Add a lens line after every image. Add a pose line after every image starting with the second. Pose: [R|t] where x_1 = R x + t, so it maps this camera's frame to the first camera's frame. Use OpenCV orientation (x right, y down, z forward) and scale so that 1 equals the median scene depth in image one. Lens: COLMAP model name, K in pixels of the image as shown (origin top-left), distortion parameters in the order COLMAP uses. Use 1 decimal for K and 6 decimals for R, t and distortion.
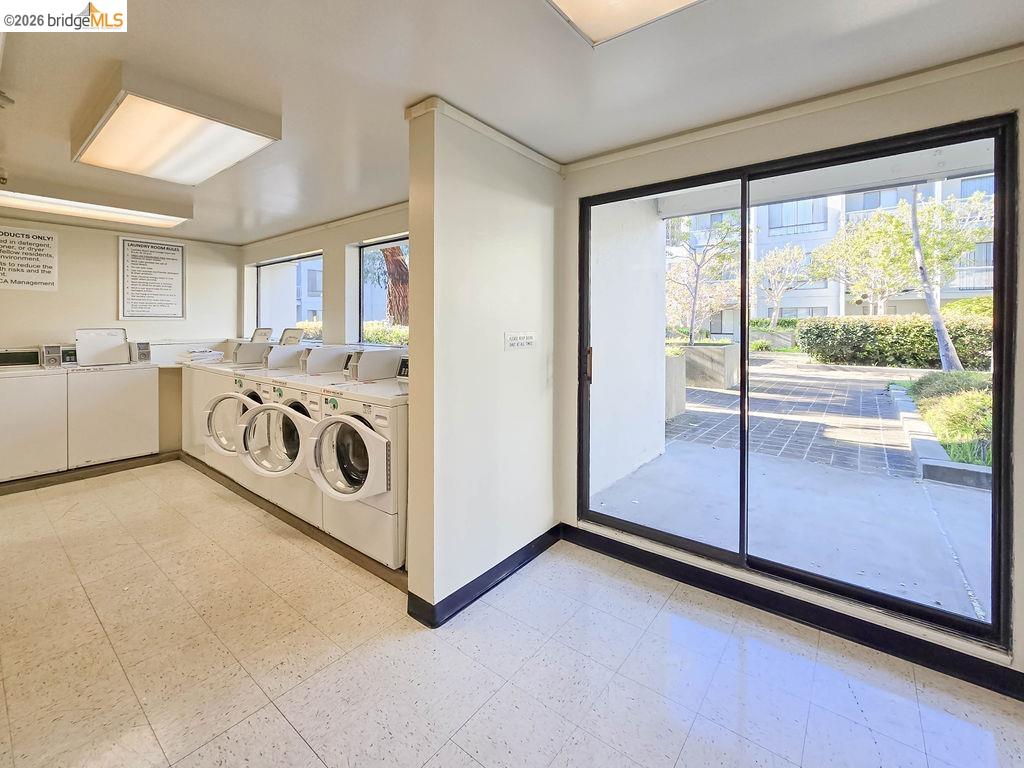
lens RADIAL K [[433.4, 0, 510.8], [0, 433.4, 342.5], [0, 0, 1]] dist [-0.002981, 0.000014]
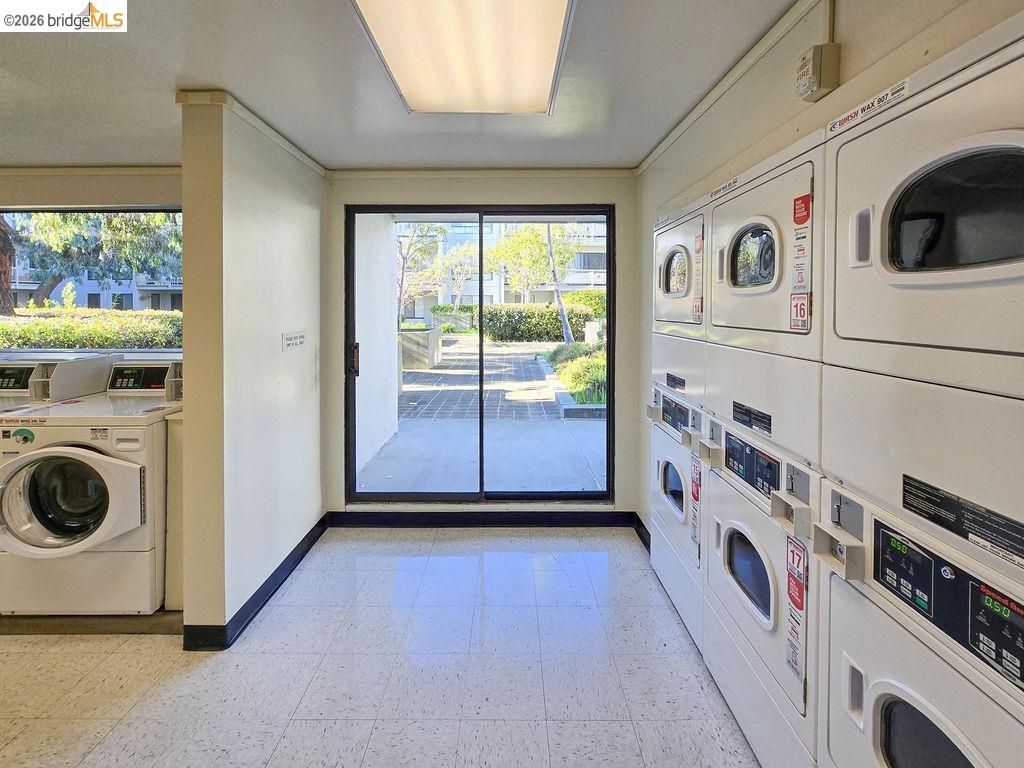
lens RADIAL K [[433.4, 0, 510.8], [0, 433.4, 342.5], [0, 0, 1]] dist [-0.002981, 0.000014]
pose [[0.782744, -0.046804, 0.620581, -0.169117], [0.025341, 0.998738, 0.043361, -0.024686], [-0.621827, -0.018215, 0.782943, -0.081134]]
